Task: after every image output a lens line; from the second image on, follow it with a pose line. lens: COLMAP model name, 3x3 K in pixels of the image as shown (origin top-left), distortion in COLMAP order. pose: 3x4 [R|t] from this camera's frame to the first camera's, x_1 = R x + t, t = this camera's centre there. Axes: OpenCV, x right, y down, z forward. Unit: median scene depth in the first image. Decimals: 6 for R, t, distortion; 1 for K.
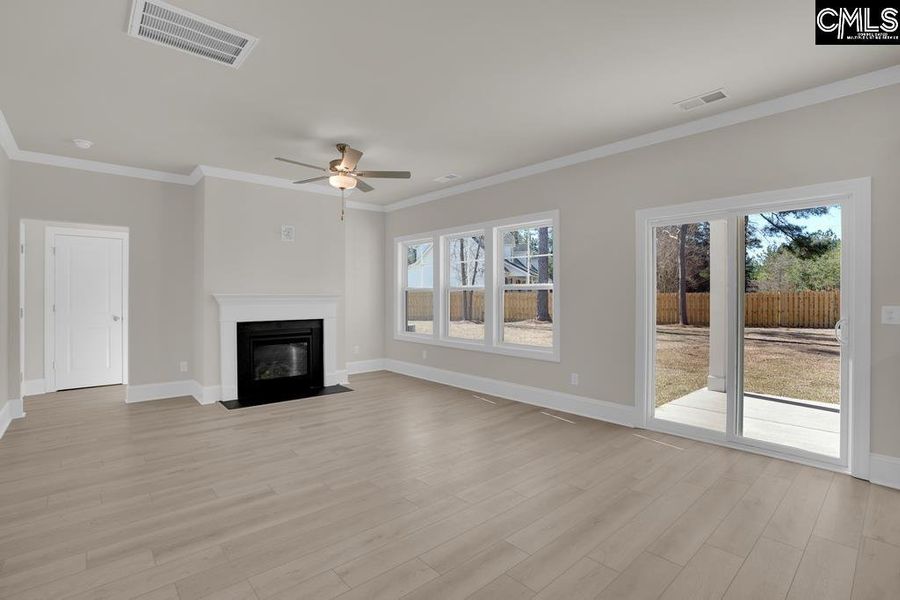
lens RADIAL K [[431.6, 0, 451.1], [0, 431.6, 295.7], [0, 0, 1]] dist [-0.030778, 0.014150]
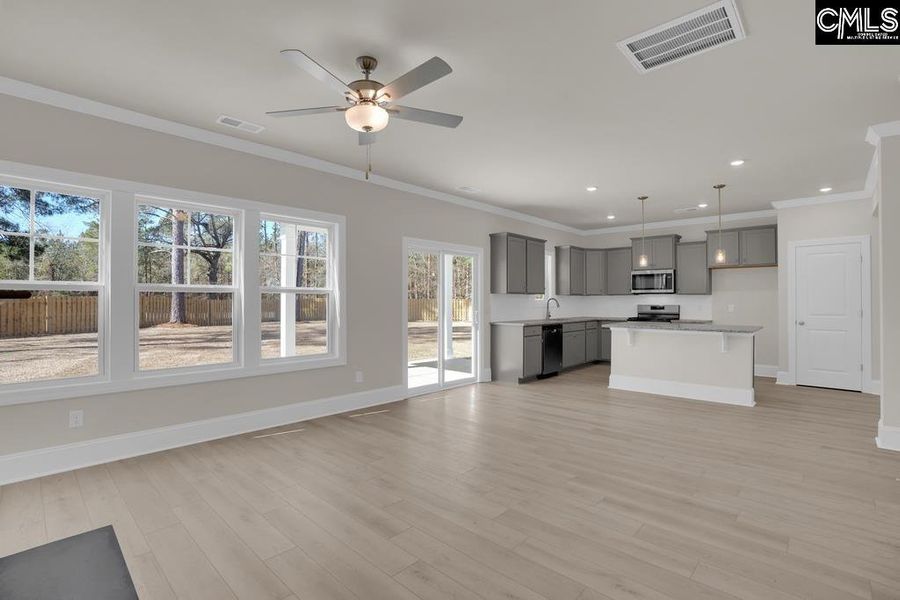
lens RADIAL K [[431.6, 0, 451.2], [0, 431.6, 301.5], [0, 0, 1]] dist [-0.030778, 0.014150]
pose [[-0.097906, -0.000124, 0.995196, -0.854134], [-0.002667, 0.999996, -0.000137, 0.000618], [-0.995192, -0.002668, -0.097906, 0.903676]]
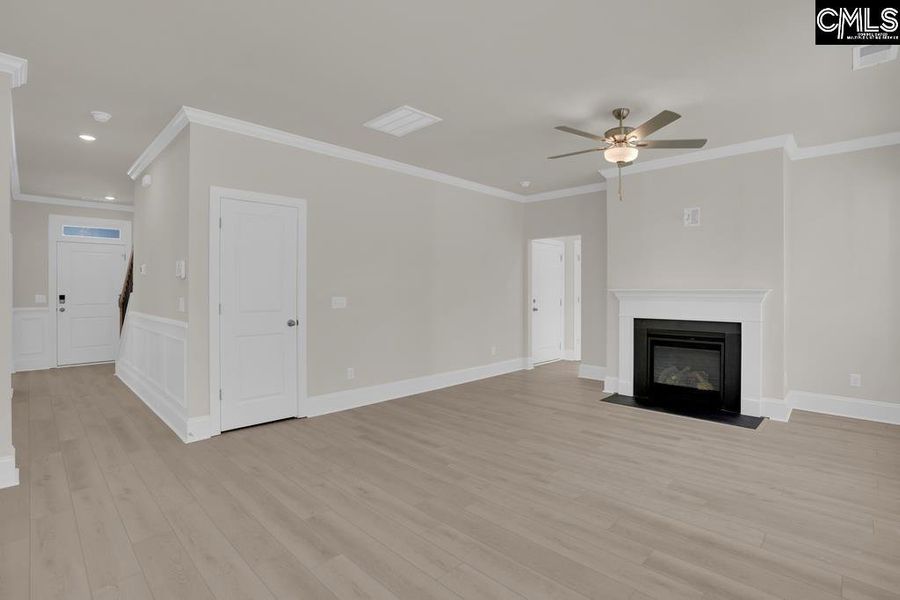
lens RADIAL K [[431.6, 0, 432.5], [0, 431.6, 294.6], [0, 0, 1]] dist [-0.030778, 0.014150]
pose [[0.045289, 0.007544, -0.998945, 0.531158], [0.003358, 0.999965, 0.007704, -0.000842], [0.998968, -0.003703, 0.045262, 0.577336]]
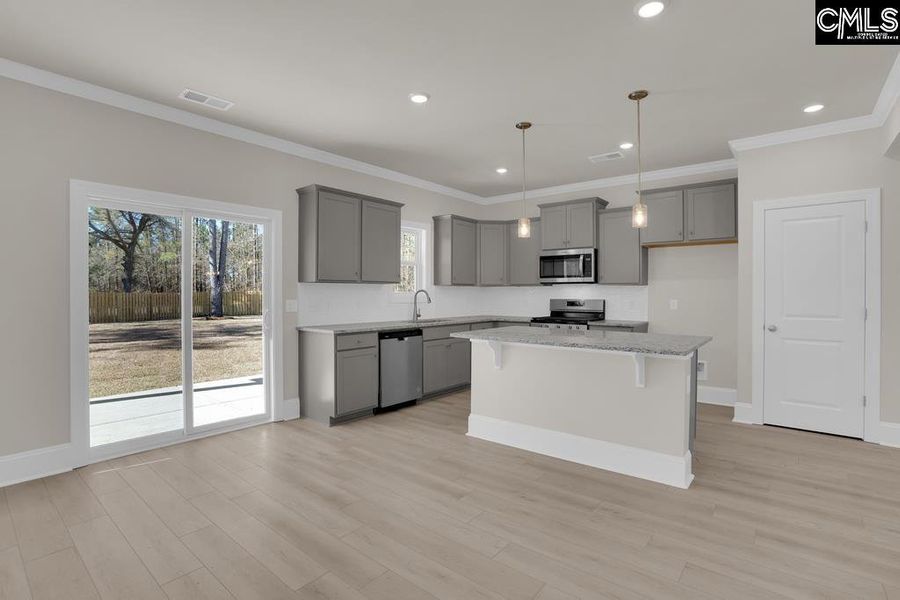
lens RADIAL K [[431.6, 0, 453.9], [0, 431.6, 298.8], [0, 0, 1]] dist [-0.030778, 0.014150]
pose [[-0.137913, -0.011334, 0.990380, -0.382977], [-0.003461, 0.999934, 0.010962, -0.002576], [-0.990438, -0.001916, -0.137943, 0.420474]]
